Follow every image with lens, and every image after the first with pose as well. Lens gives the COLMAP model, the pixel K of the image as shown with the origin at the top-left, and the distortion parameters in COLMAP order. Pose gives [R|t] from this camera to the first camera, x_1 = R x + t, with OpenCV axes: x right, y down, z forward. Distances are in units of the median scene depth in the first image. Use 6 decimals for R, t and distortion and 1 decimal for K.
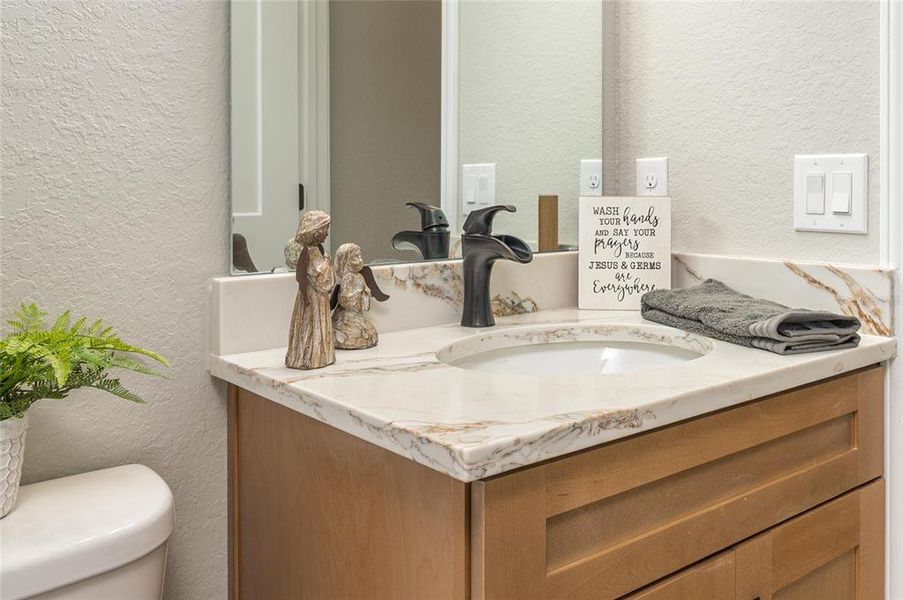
lens RADIAL K [[862.1, 0, 539.1], [0, 862.1, 184.6], [0, 0, 1]] dist [0.001367, -0.009276]
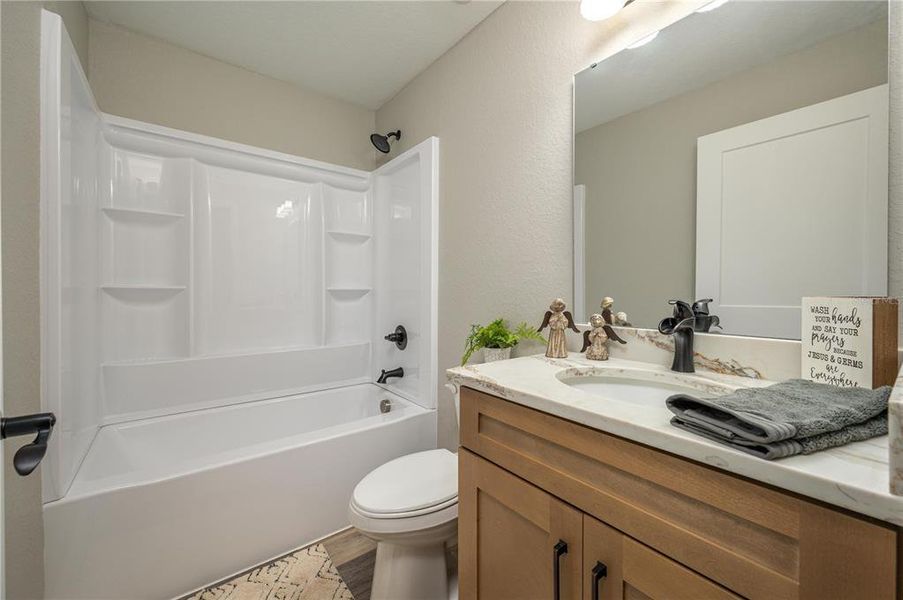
lens RADIAL K [[362.3, 0, 451.3], [0, 362.3, 292.3], [0, 0, 1]] dist [-0.000739, -0.000016]
pose [[-0.076608, 0.003881, -0.997054, 0.873125], [-0.001492, 0.999991, 0.004007, 0.007247], [0.997060, 0.001795, -0.076602, 0.769000]]
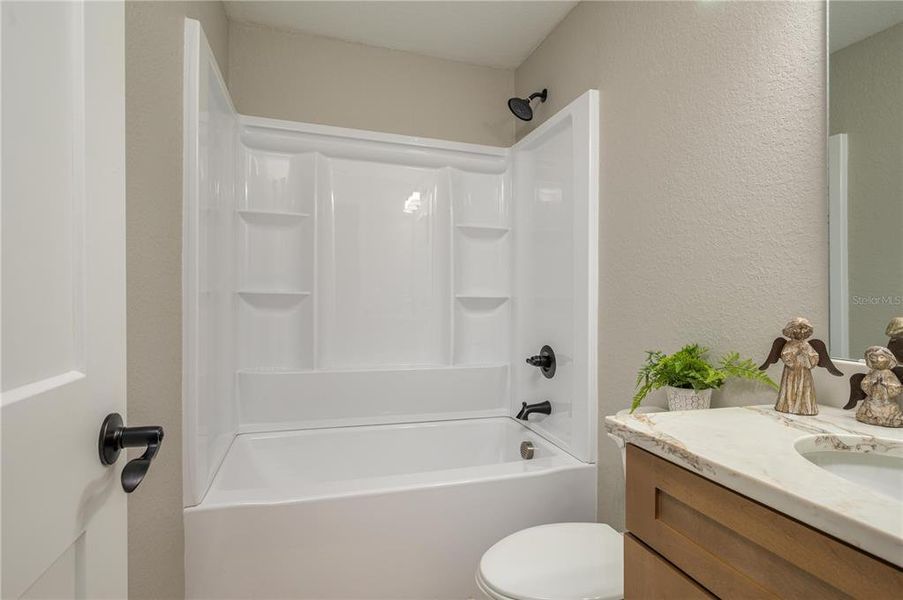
lens RADIAL K [[461.0, 0, 451.3], [0, 461.0, 286.3], [0, 0, 1]] dist [-0.001706, -0.000083]
pose [[-0.417668, -0.027892, -0.908171, 0.808428], [-0.014175, 0.999607, -0.024181, 0.002243], [0.908489, 0.002774, -0.417900, 0.778050]]
